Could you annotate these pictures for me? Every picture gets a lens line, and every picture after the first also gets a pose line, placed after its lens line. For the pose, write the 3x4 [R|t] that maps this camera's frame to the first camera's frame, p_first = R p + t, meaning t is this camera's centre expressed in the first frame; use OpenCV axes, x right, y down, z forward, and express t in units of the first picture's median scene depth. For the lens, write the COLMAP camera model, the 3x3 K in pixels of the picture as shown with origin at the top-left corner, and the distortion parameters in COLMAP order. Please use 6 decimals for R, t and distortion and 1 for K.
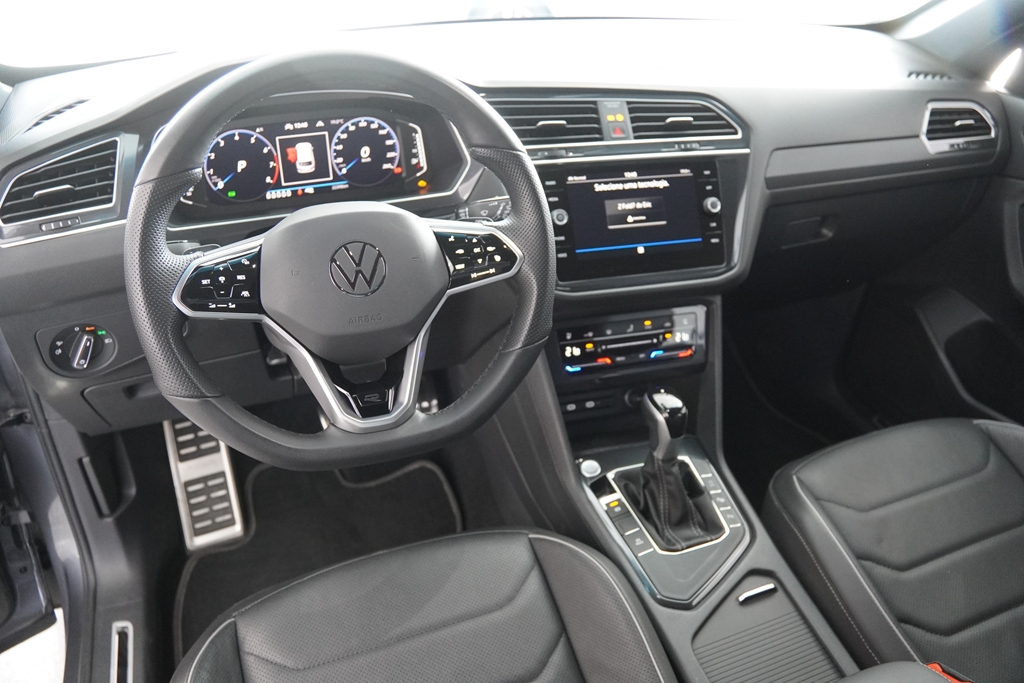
lens RADIAL K [[760.4, 0, 504.8], [0, 760.4, 334.8], [0, 0, 1]] dist [-0.119761, 0.070041]
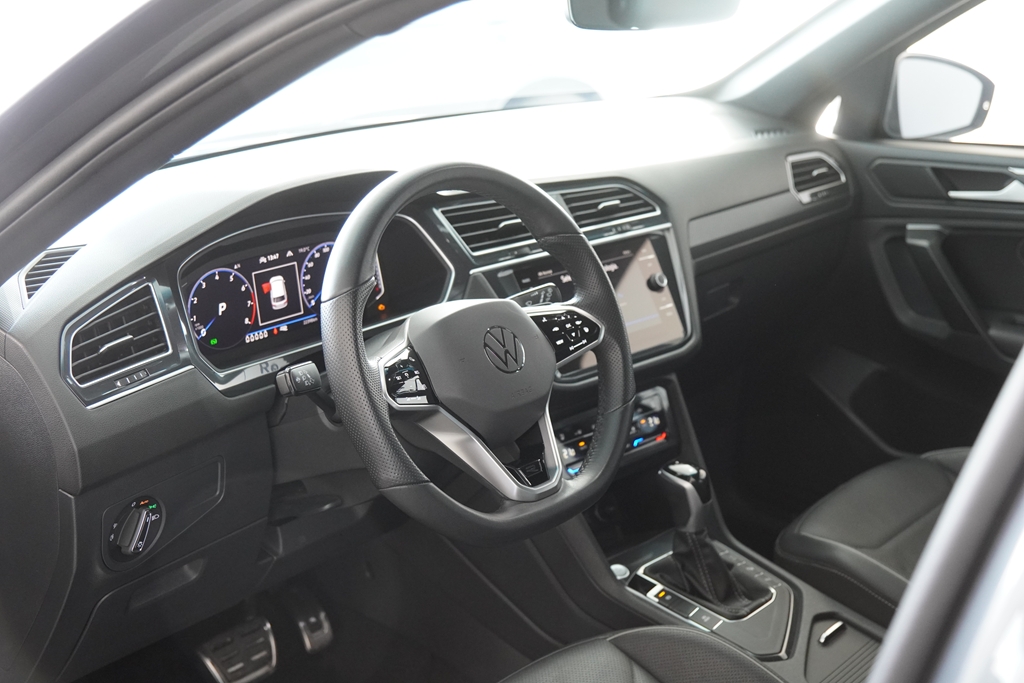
lens RADIAL K [[1327.1, 0, 509.8], [0, 1327.1, 352.4], [0, 0, 1]] dist [0.155116, 0.000000]
pose [[0.887639, -0.170719, 0.427728, -0.709950], [0.260943, 0.951722, -0.161659, 0.162307], [-0.379480, 0.255108, 0.889334, -0.506889]]
